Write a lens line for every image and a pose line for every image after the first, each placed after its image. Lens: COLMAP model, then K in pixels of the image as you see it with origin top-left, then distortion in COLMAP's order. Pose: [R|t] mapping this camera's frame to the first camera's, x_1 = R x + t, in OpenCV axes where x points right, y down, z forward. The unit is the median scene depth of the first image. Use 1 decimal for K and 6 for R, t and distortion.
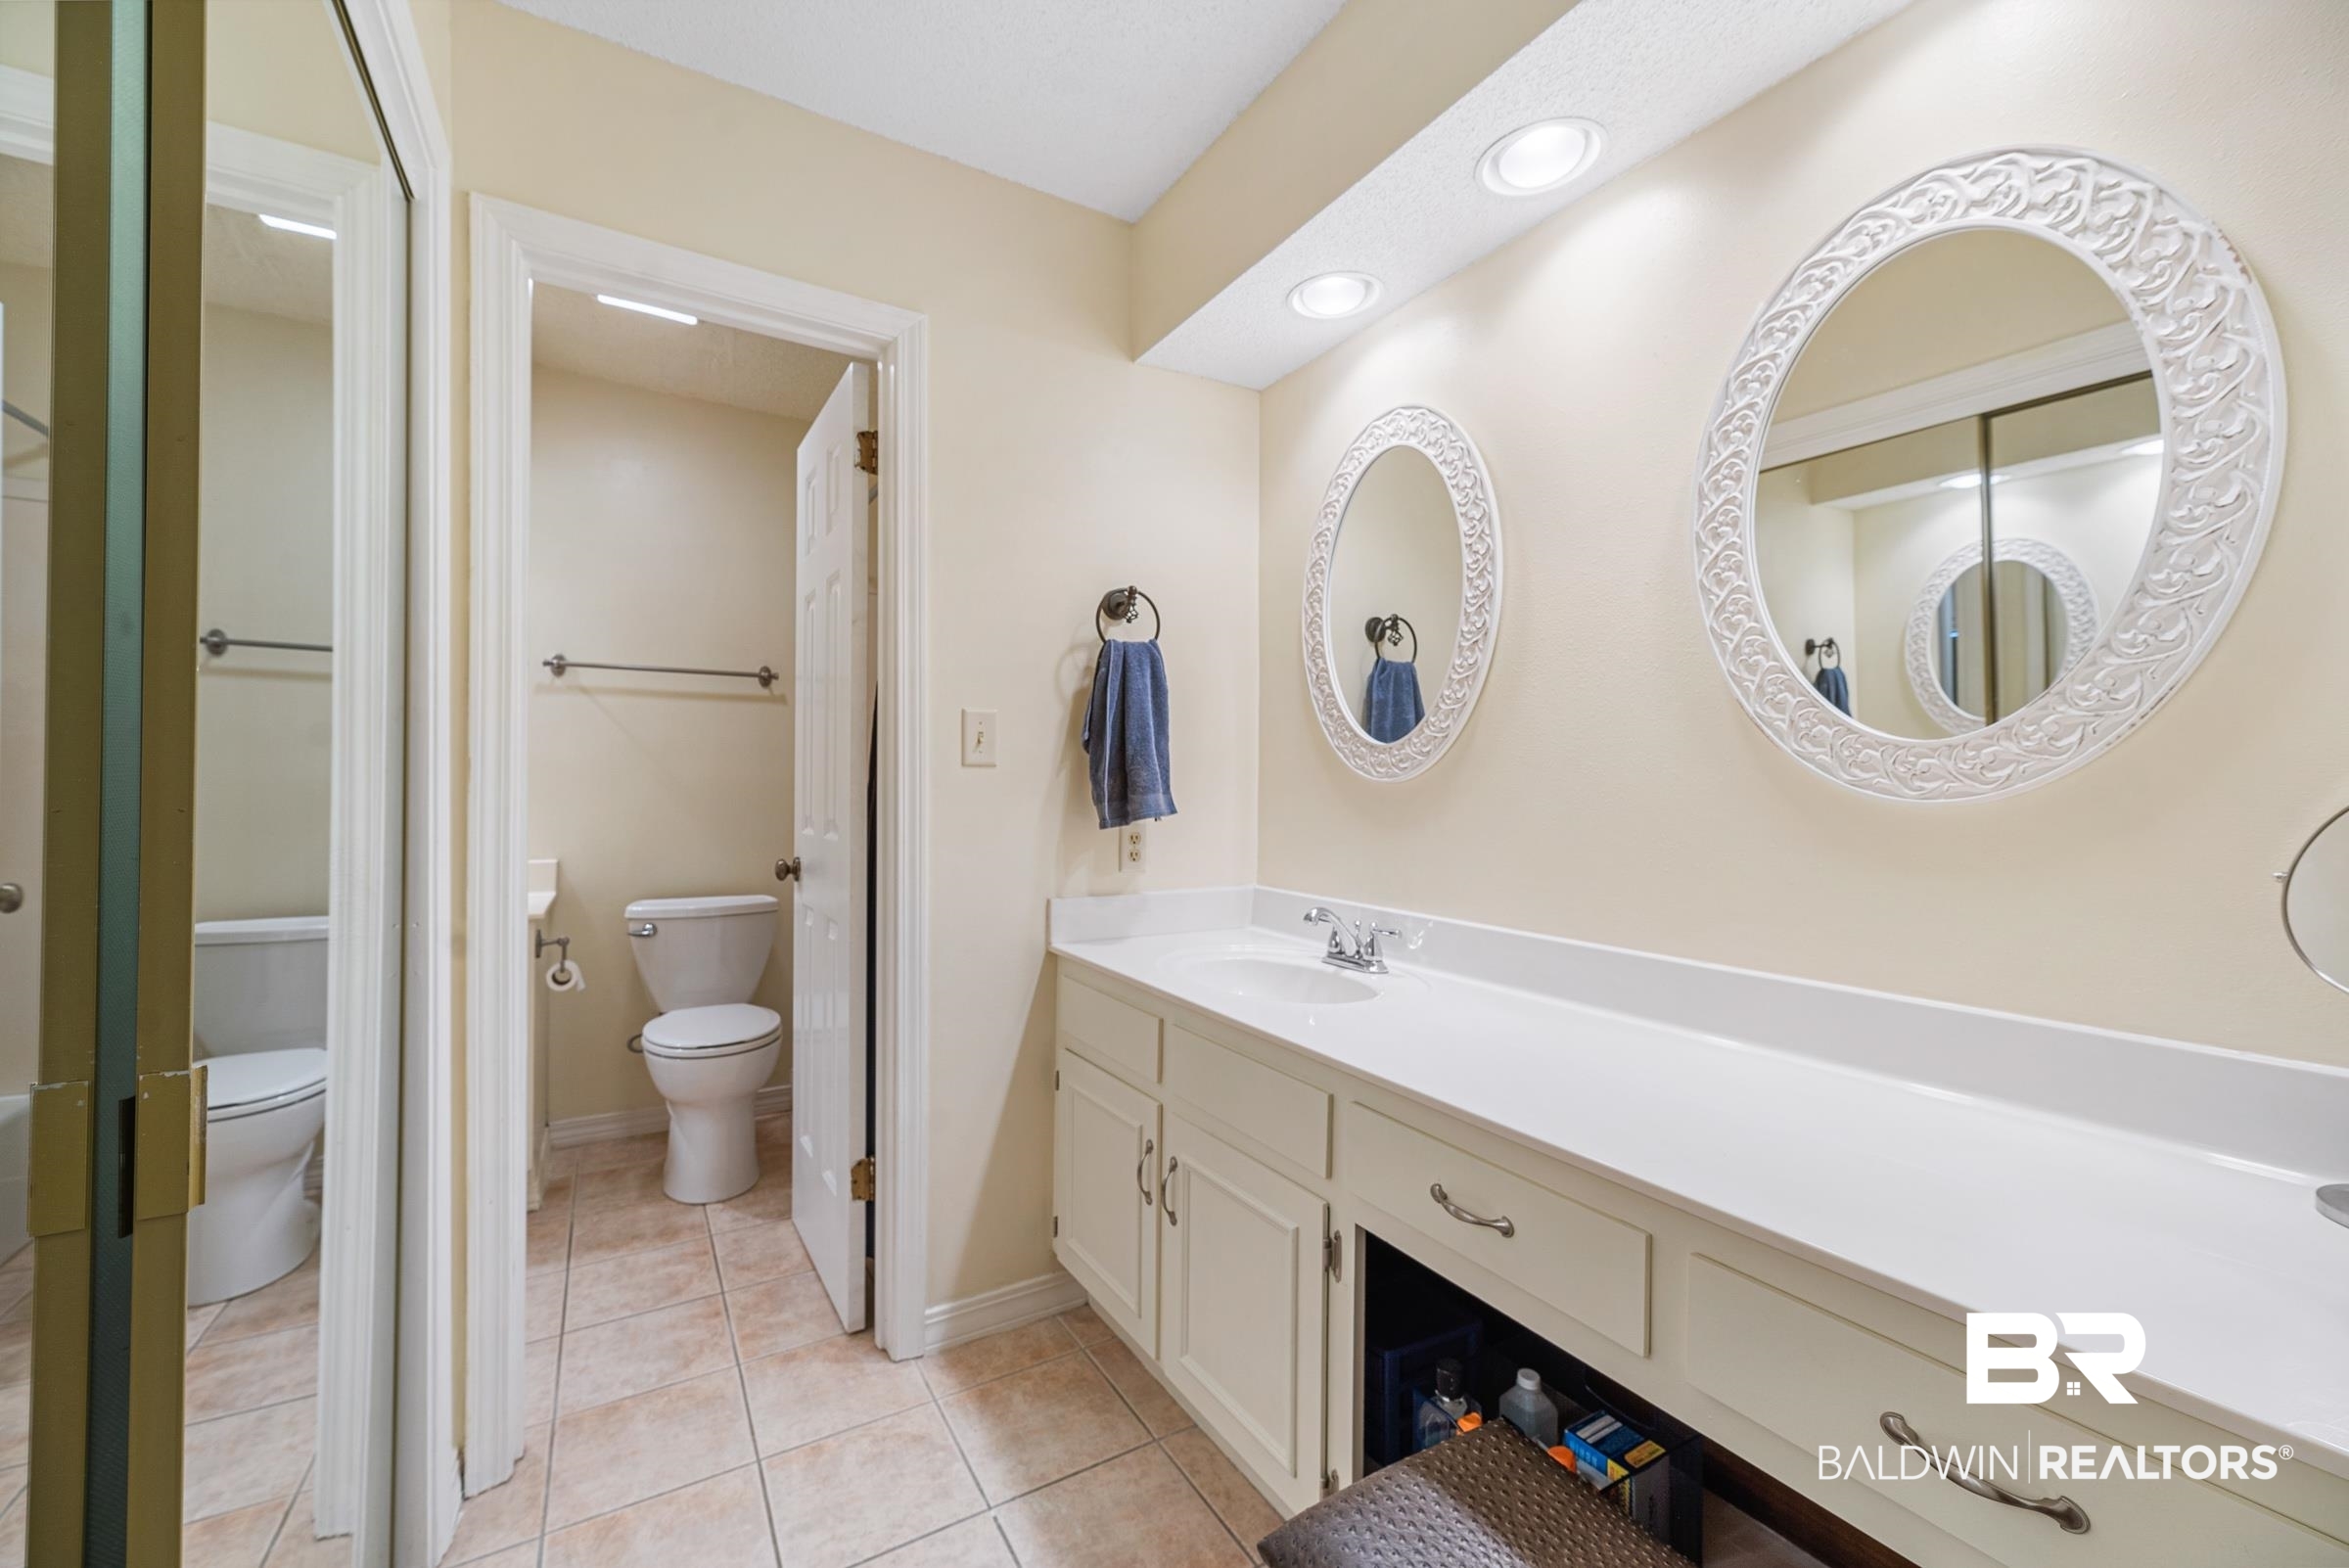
lens RADIAL K [[947.5, 0, 1178.0], [0, 947.5, 783.1], [0, 0, 1]] dist [0.006036, -0.001033]
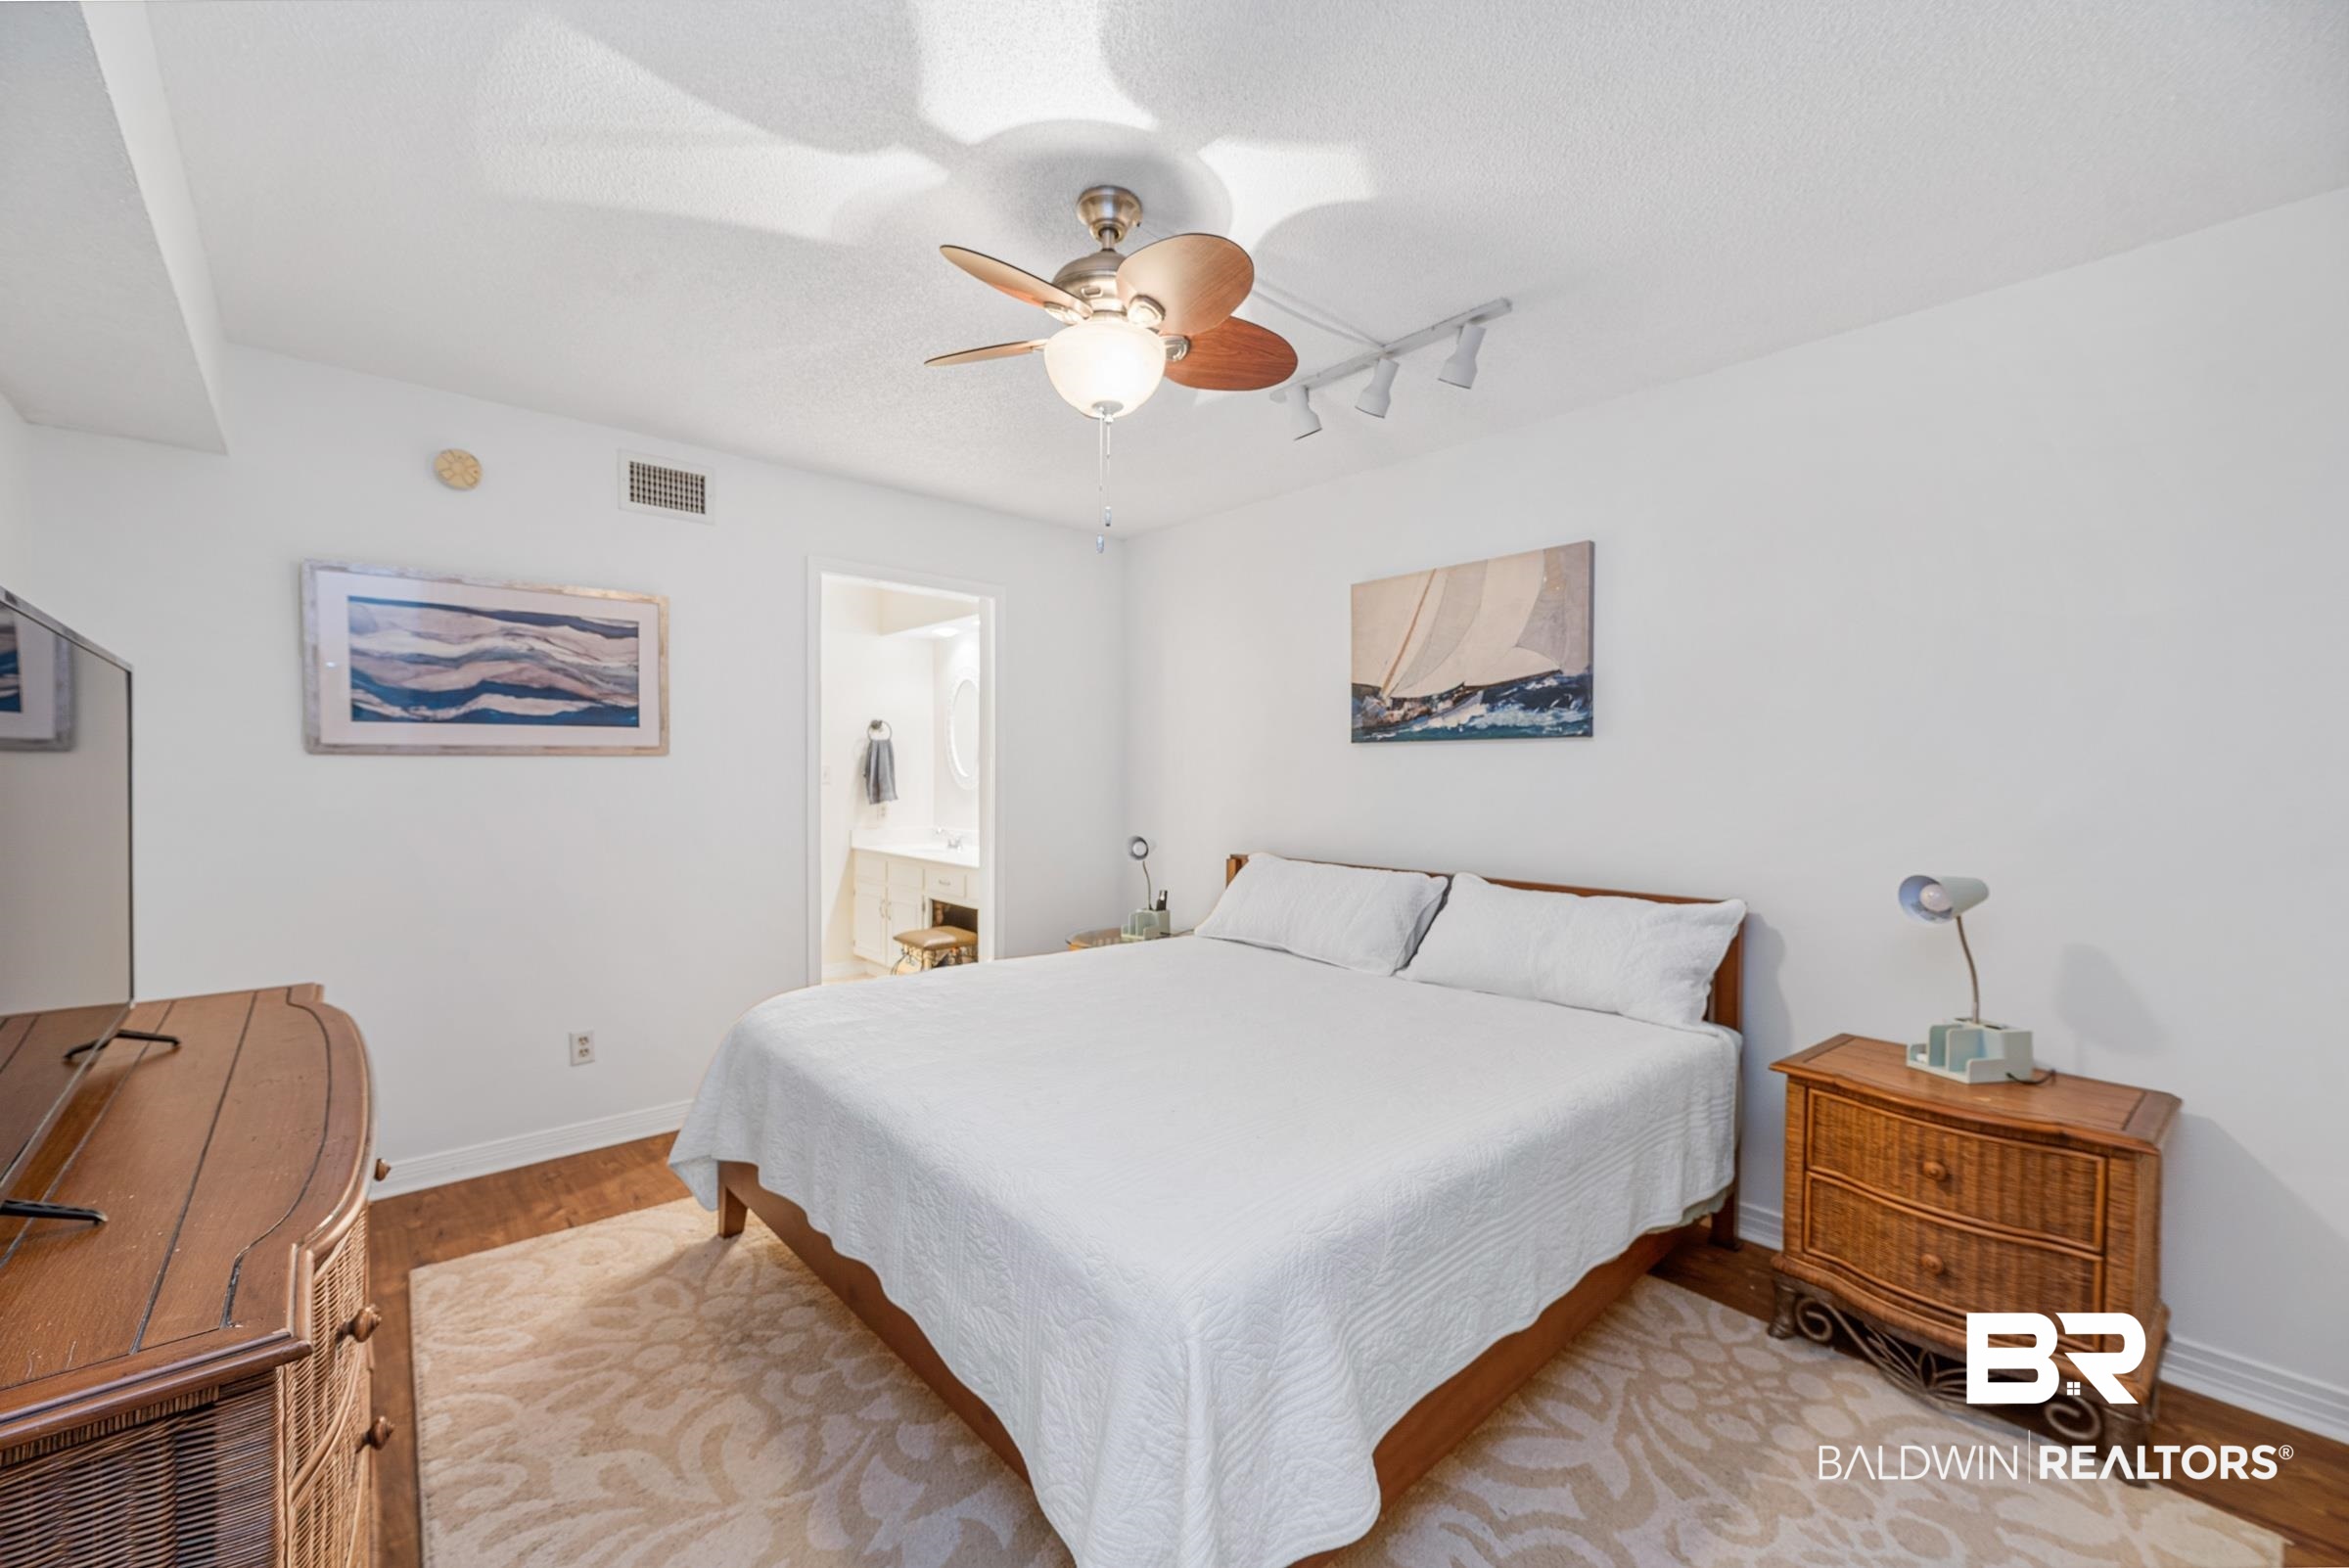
lens RADIAL K [[947.5, 0, 1174.3], [0, 947.5, 788.8], [0, 0, 1]] dist [0.006036, -0.001033]
pose [[0.981173, -0.005161, 0.193062, 0.266918], [0.001178, 0.999784, 0.020740, -0.058483], [-0.193128, -0.020122, 0.980967, -1.974532]]
